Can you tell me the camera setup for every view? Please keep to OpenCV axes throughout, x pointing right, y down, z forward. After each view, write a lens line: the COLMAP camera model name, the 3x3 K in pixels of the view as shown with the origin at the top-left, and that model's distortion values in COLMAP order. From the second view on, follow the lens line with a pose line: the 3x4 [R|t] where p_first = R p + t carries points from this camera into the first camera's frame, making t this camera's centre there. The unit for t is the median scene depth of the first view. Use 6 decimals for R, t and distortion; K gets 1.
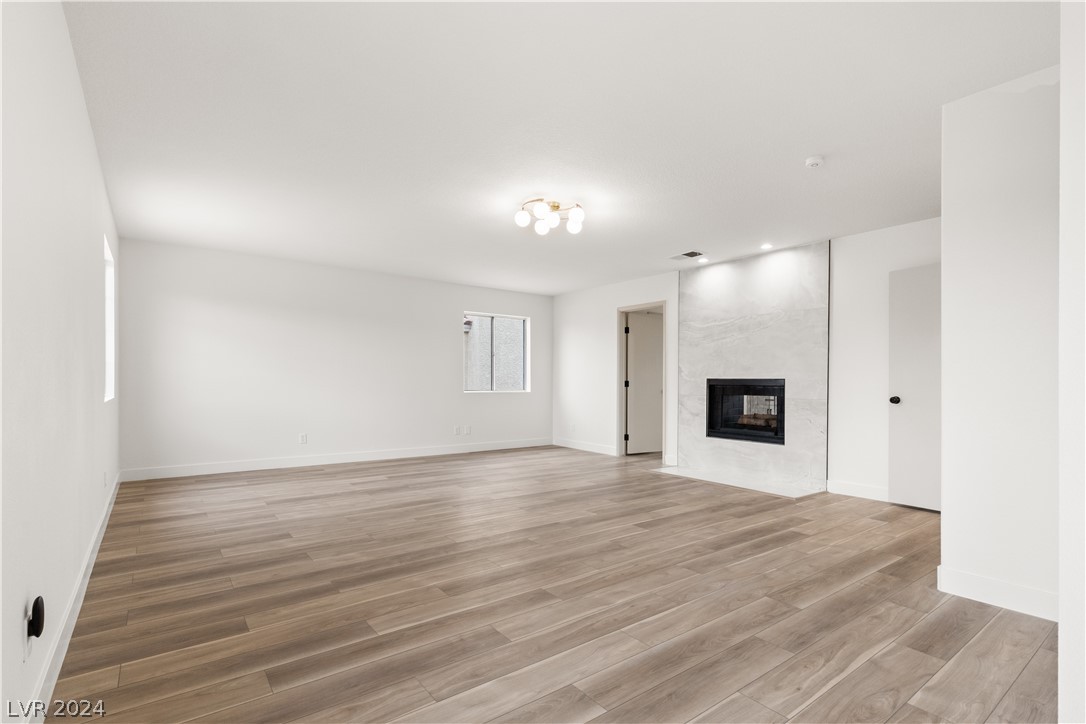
lens RADIAL K [[504.3, 0, 537.3], [0, 504.3, 383.9], [0, 0, 1]] dist [0.007668, -0.001574]
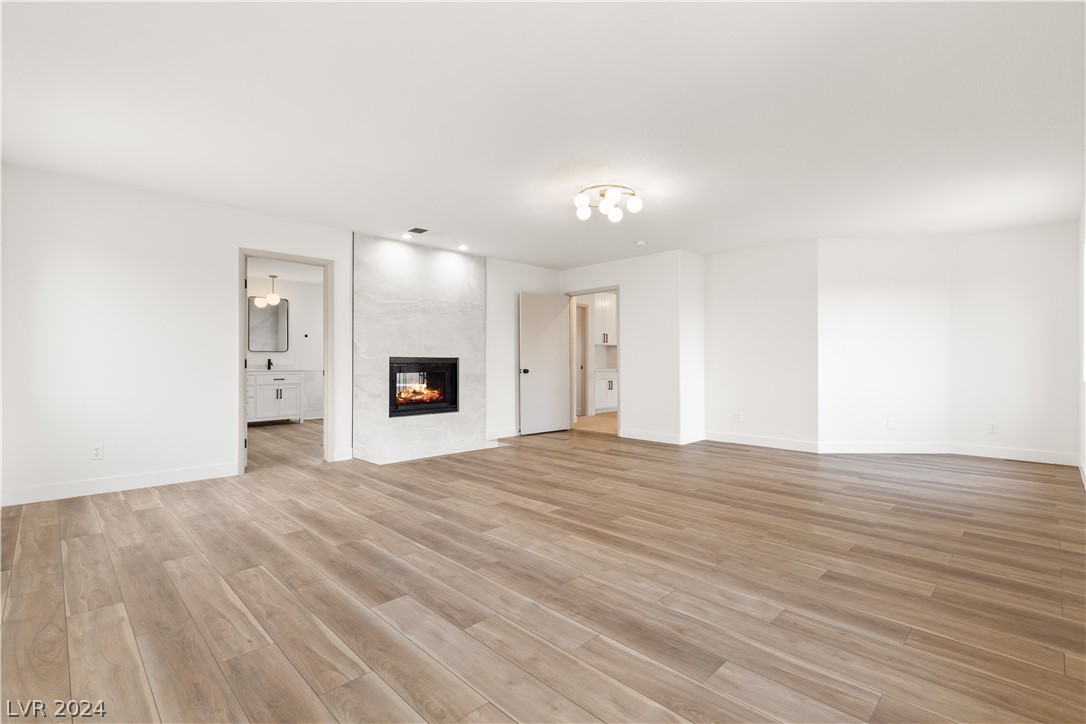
lens RADIAL K [[504.3, 0, 540.2], [0, 504.3, 352.6], [0, 0, 1]] dist [0.007668, -0.001574]
pose [[-0.139873, 0.010864, 0.990110, -0.951879], [0.001954, 0.999941, -0.010695, -0.012001], [-0.990168, 0.000439, -0.139886, 1.239392]]
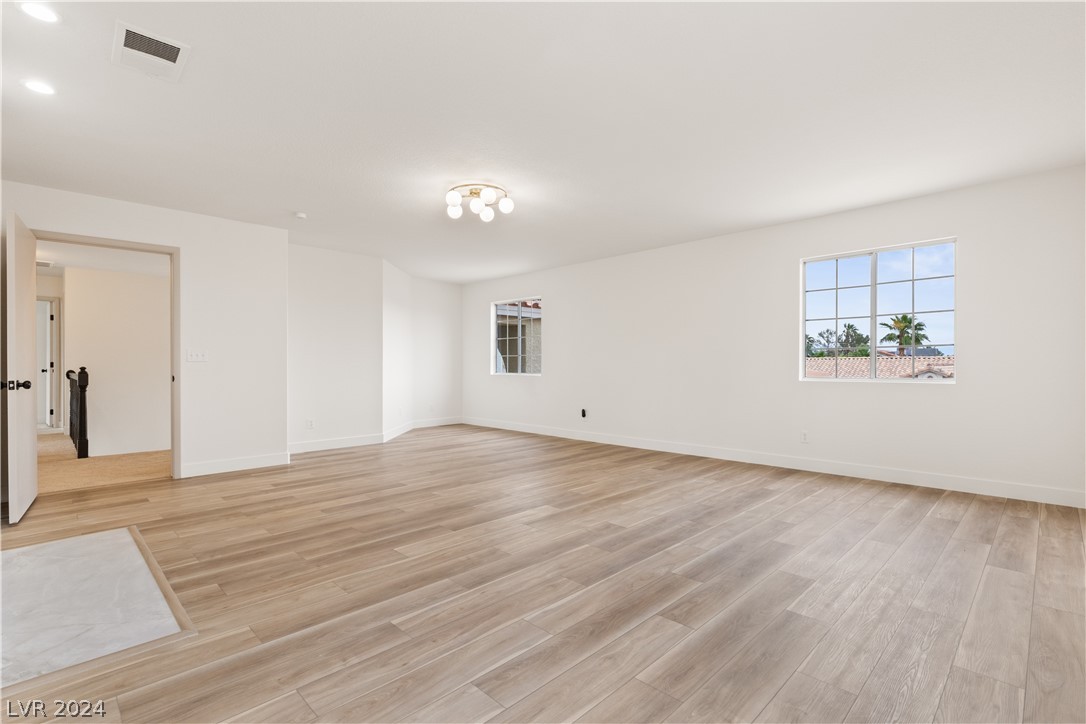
lens RADIAL K [[504.3, 0, 543.5], [0, 504.3, 369.4], [0, 0, 1]] dist [0.007668, -0.001574]
pose [[-0.988247, -0.003447, -0.152824, 0.050634], [-0.005215, 0.999924, 0.011169, -0.005679], [0.152774, 0.011835, -0.988190, 1.967779]]
